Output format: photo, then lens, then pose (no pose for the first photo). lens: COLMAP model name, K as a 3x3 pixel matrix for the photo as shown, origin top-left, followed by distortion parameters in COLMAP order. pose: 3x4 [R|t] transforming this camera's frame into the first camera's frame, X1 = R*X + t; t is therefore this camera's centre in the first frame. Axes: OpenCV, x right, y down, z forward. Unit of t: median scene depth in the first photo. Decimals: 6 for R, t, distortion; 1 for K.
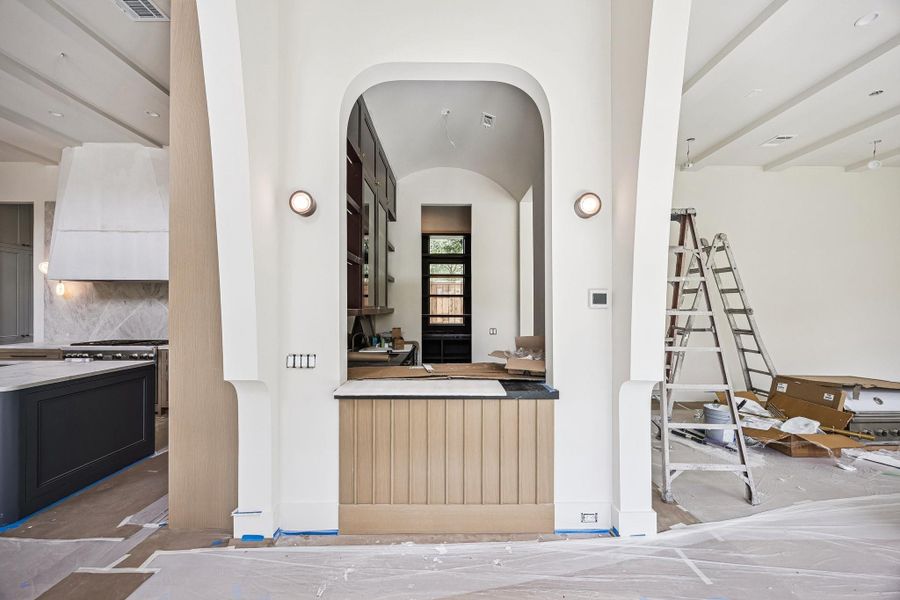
lens RADIAL K [[348.9, 0, 447.1], [0, 348.9, 304.1], [0, 0, 1]] dist [-0.001276, 0.000306]
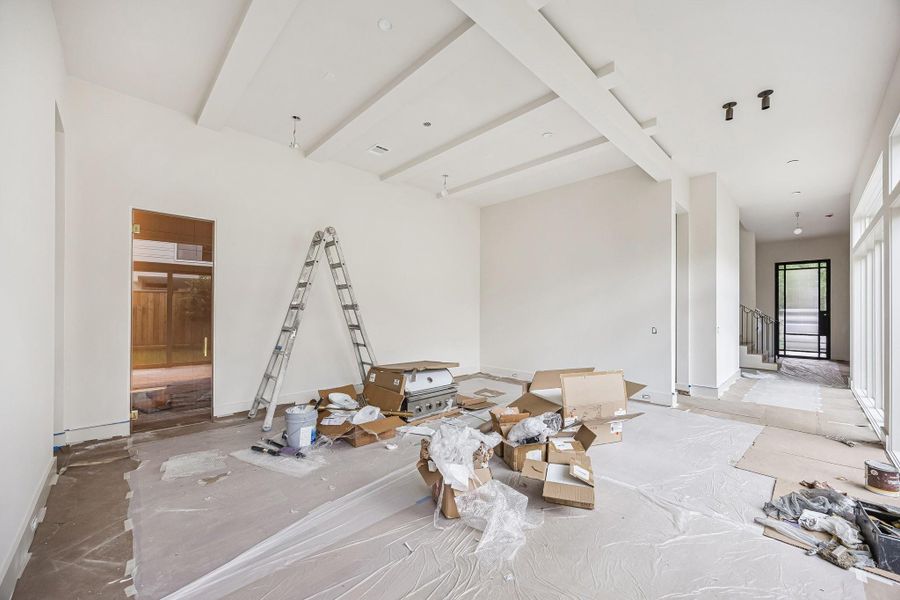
lens RADIAL K [[348.9, 0, 451.5], [0, 348.9, 305.3], [0, 0, 1]] dist [-0.001276, 0.000306]
pose [[0.724563, 0.013830, 0.689070, 0.452862], [-0.010841, 0.999904, -0.008670, 0.027599], [-0.689123, -0.001189, 0.724643, 0.066015]]
